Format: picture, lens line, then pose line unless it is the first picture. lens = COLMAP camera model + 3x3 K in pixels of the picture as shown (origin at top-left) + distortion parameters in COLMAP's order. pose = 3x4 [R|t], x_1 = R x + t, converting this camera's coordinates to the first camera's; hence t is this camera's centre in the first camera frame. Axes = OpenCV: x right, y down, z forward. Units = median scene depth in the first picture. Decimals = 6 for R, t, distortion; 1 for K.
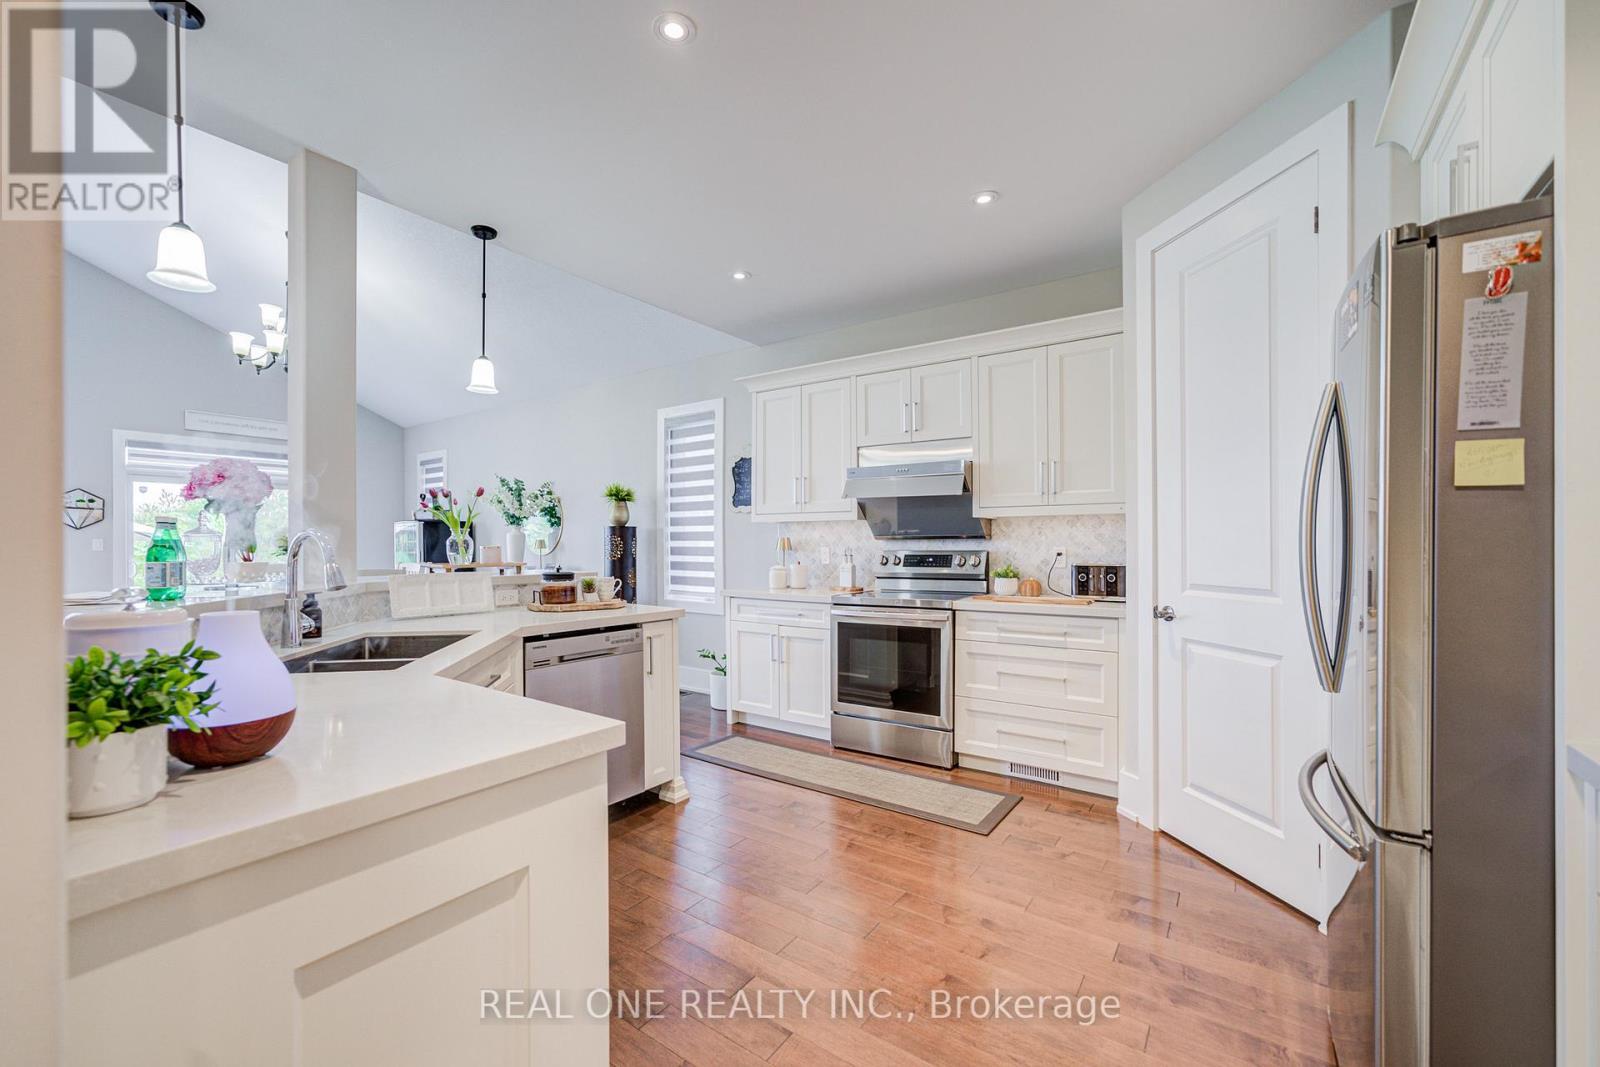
lens RADIAL K [[663.3, 0, 810.9], [0, 663.3, 541.0], [0, 0, 1]] dist [-0.004074, 0.000949]
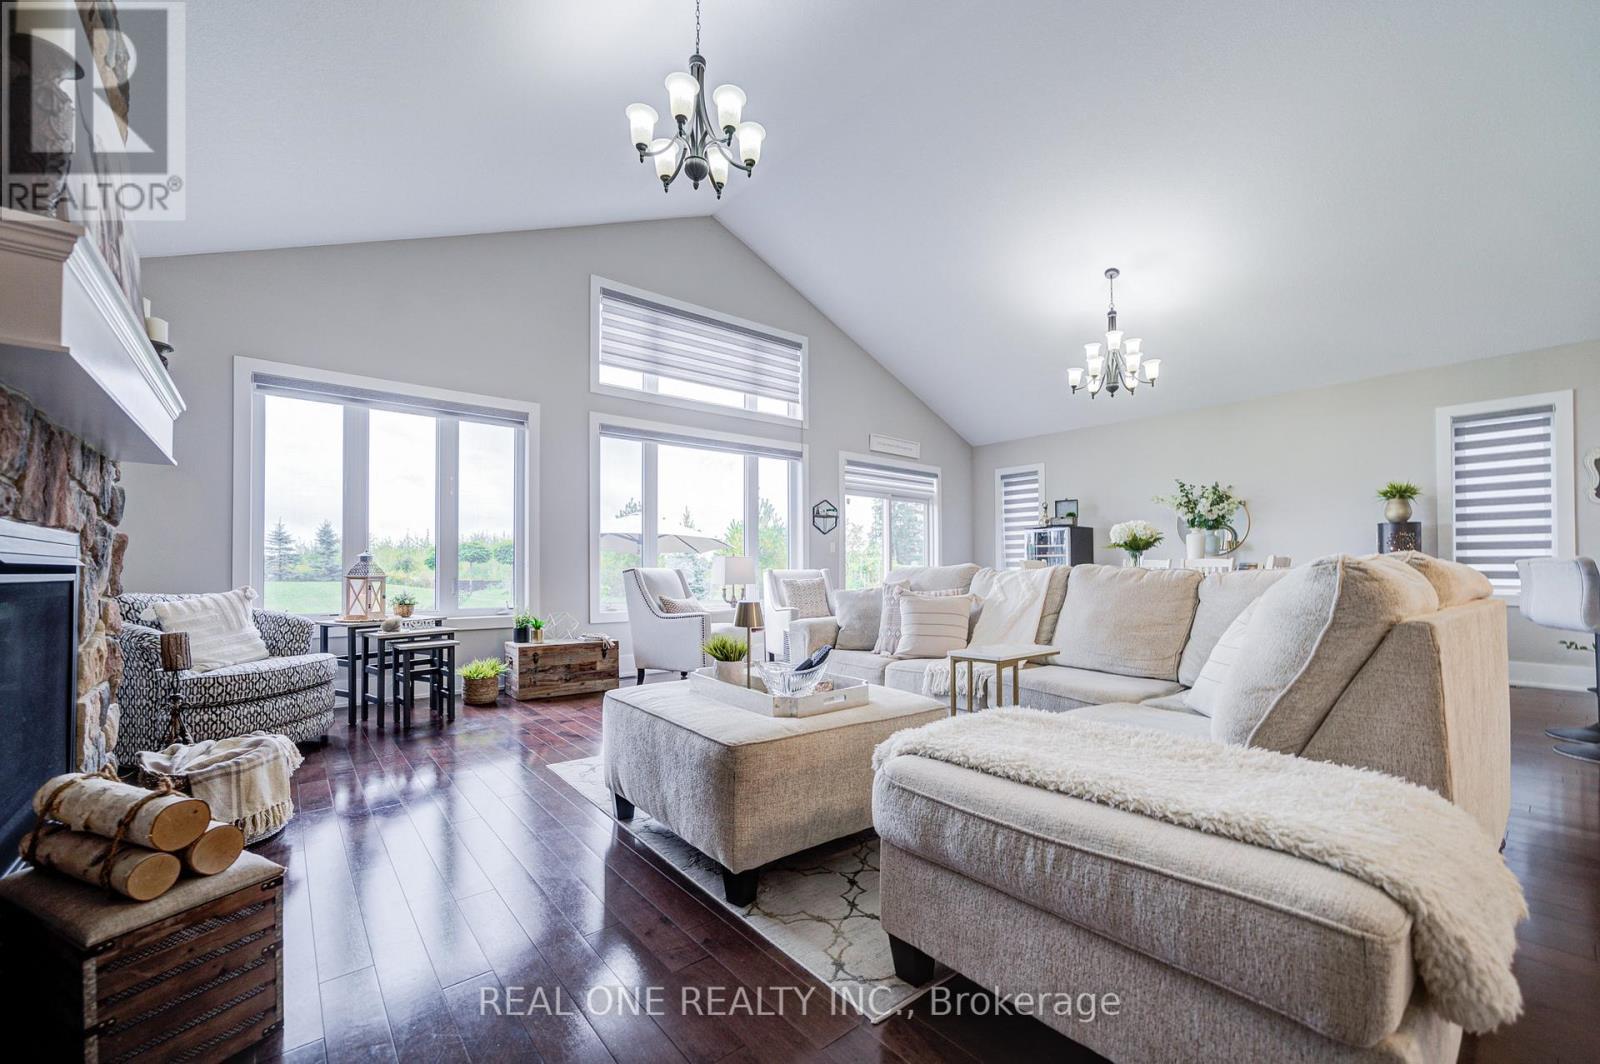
lens RADIAL K [[663.3, 0, 816.5], [0, 663.3, 557.1], [0, 0, 1]] dist [-0.004074, 0.000949]
pose [[0.972990, -0.003369, -0.230823, -0.926500], [0.000732, 0.999934, -0.011508, 0.041933], [0.230846, 0.011029, 0.972928, -0.204726]]
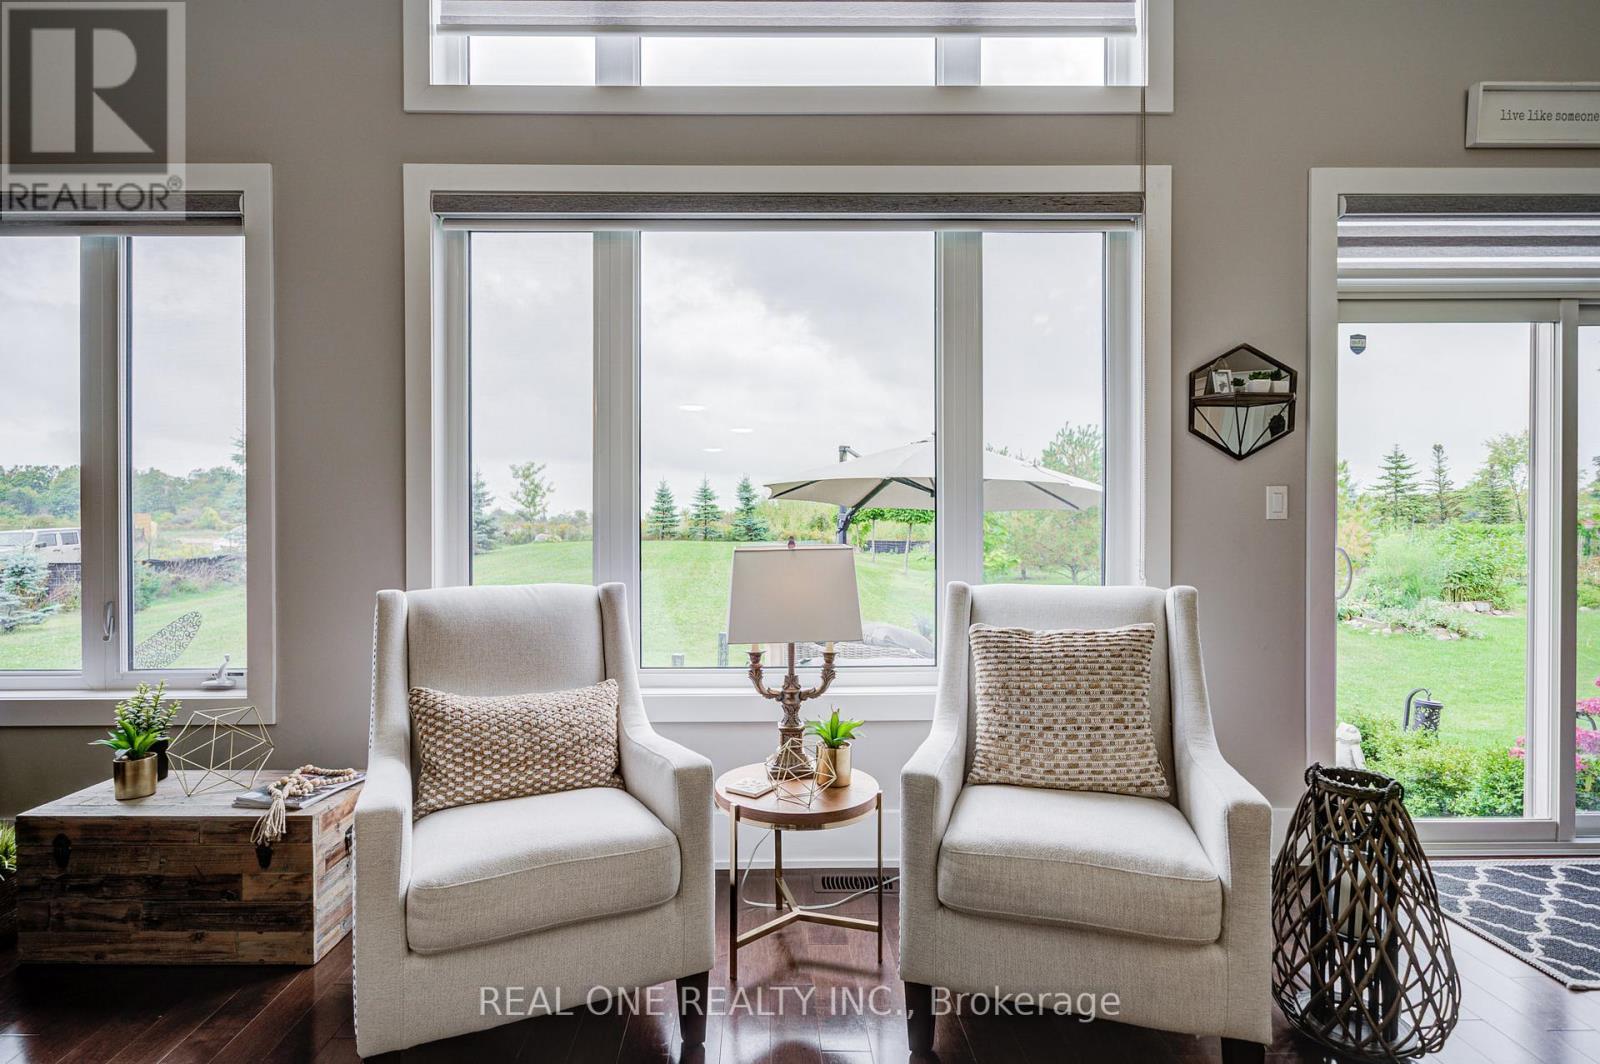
lens RADIAL K [[843.9, 0, 786.8], [0, 843.9, 534.0], [0, 0, 1]] dist [0.003054, 0.000770]
pose [[0.595776, 0.011009, -0.803075, -0.974711], [0.005878, 0.999820, 0.018067, 0.013836], [0.803129, -0.015484, 0.595604, 0.579975]]
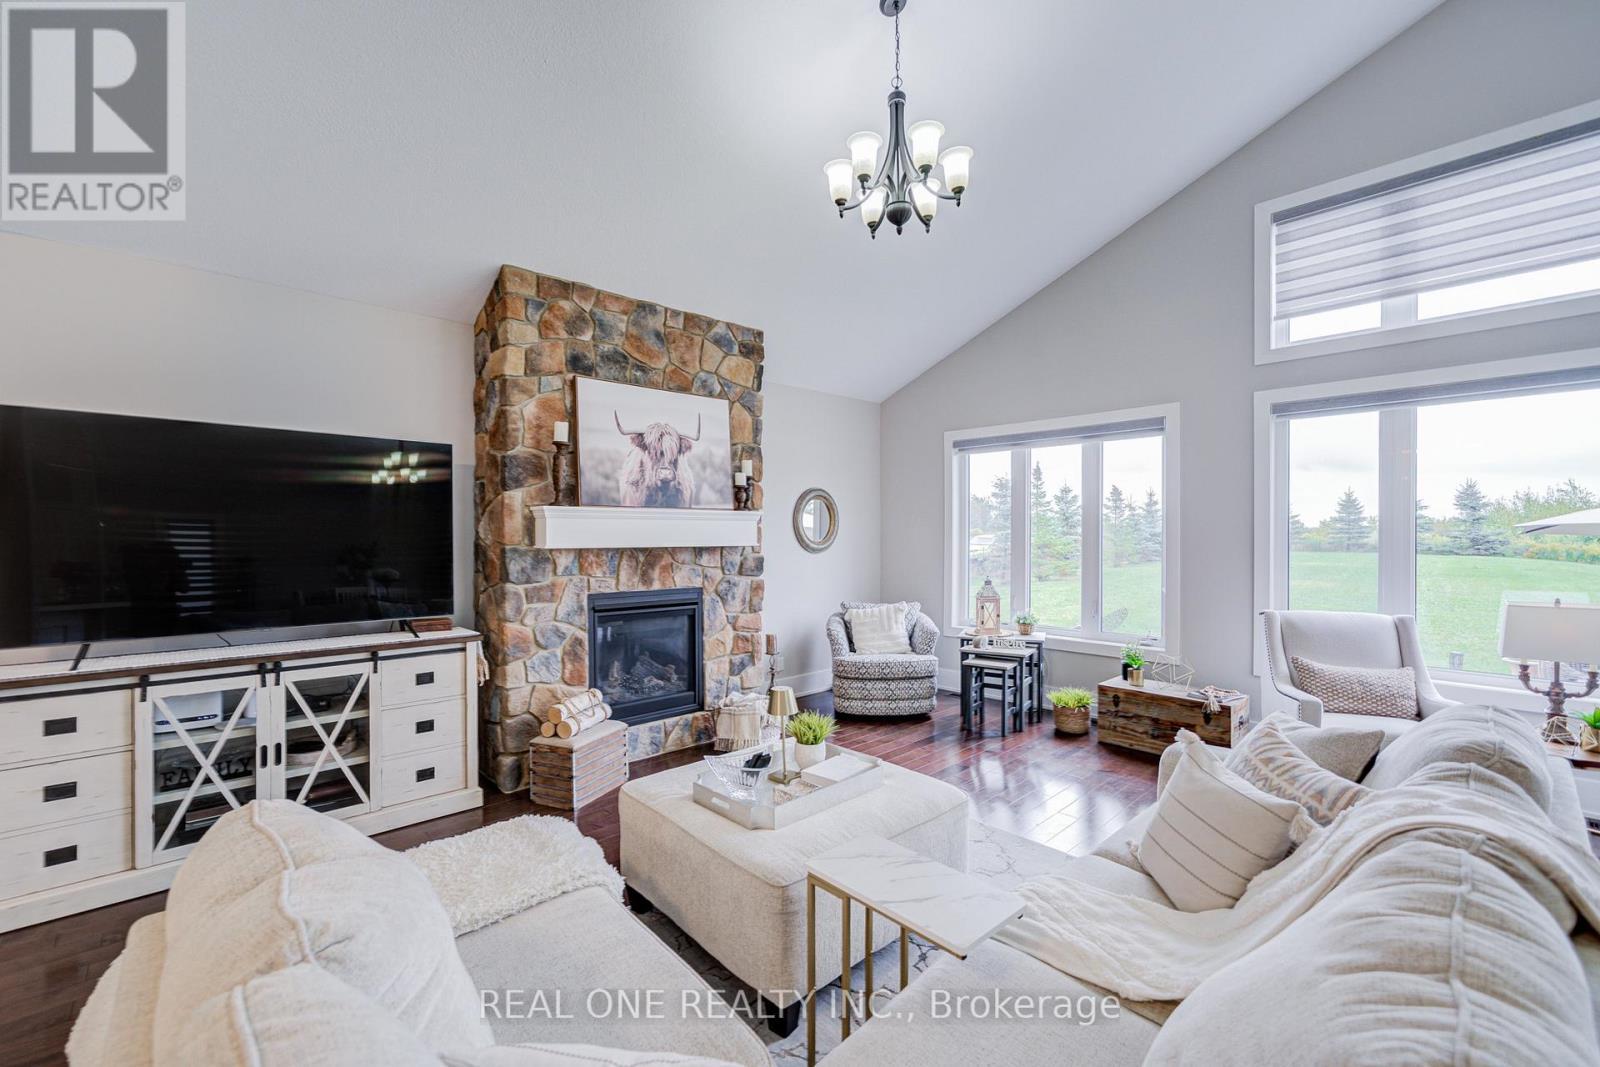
lens RADIAL K [[663.3, 0, 769.5], [0, 663.3, 533.2], [0, 0, 1]] dist [-0.004074, 0.000949]
pose [[-0.221469, 0.002657, -0.975164, -0.638981], [0.006896, 0.999976, 0.001159, -0.035364], [0.975143, -0.006468, -0.221482, 0.322130]]
